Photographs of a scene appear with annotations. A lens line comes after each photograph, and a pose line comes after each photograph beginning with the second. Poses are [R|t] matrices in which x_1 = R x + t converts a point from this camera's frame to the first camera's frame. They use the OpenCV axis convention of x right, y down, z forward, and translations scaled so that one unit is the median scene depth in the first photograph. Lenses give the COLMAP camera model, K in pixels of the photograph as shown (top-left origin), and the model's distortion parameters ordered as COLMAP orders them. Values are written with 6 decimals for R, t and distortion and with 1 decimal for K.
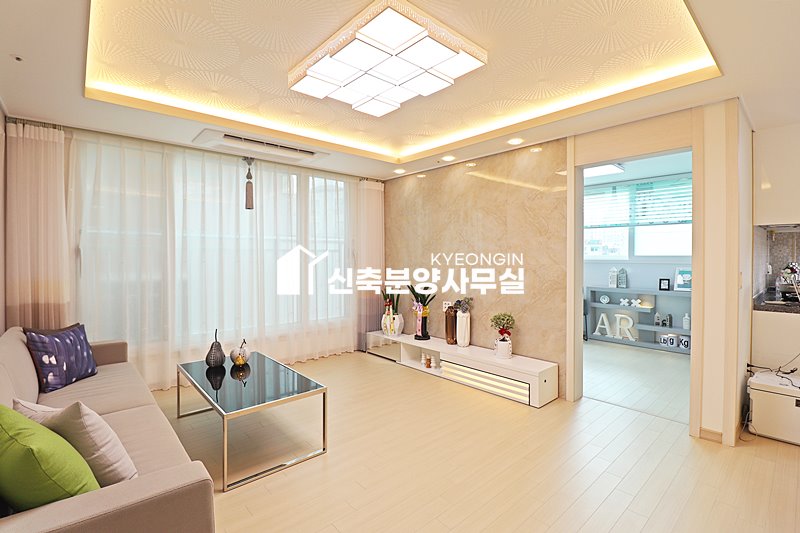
lens RADIAL K [[367.1, 0, 395.9], [0, 367.1, 263.5], [0, 0, 1]] dist [-0.009779, -0.008060]
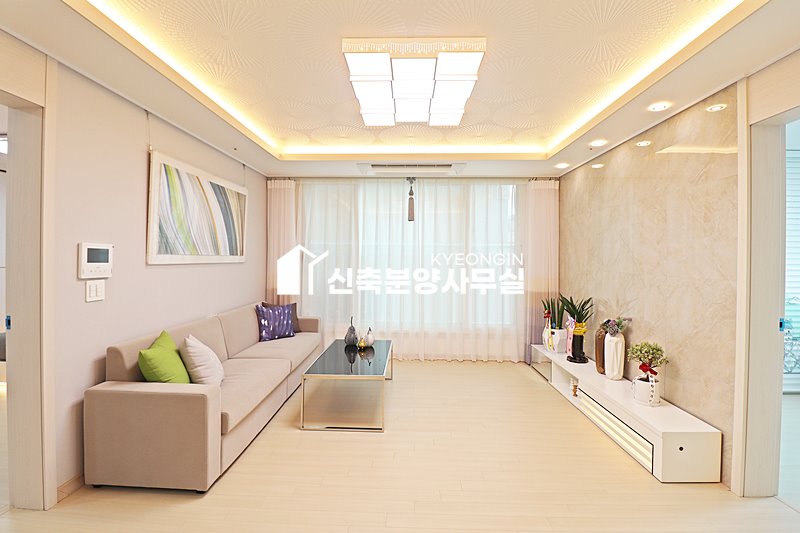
lens RADIAL K [[367.1, 0, 395.3], [0, 367.1, 265.7], [0, 0, 1]] dist [-0.009779, -0.008060]
pose [[0.727912, 0.020215, -0.685372, 0.421781], [-0.021918, 0.999740, 0.006208, -0.012516], [0.685320, 0.010503, 0.728166, 0.120349]]
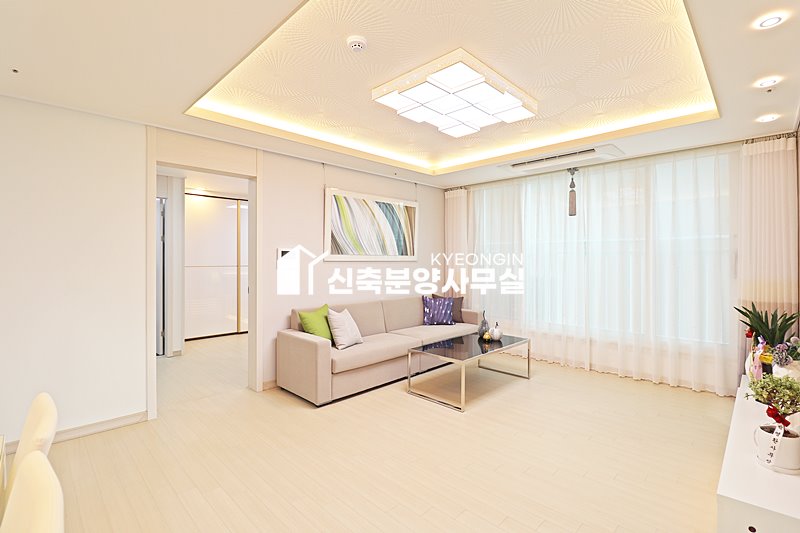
lens RADIAL K [[367.1, 0, 402.2], [0, 367.1, 266.1], [0, 0, 1]] dist [-0.009779, -0.008060]
pose [[0.080846, 0.017559, -0.996572, 0.720853], [-0.019543, 0.999681, 0.016029, -0.007162], [0.996535, 0.018180, 0.081163, 0.462032]]
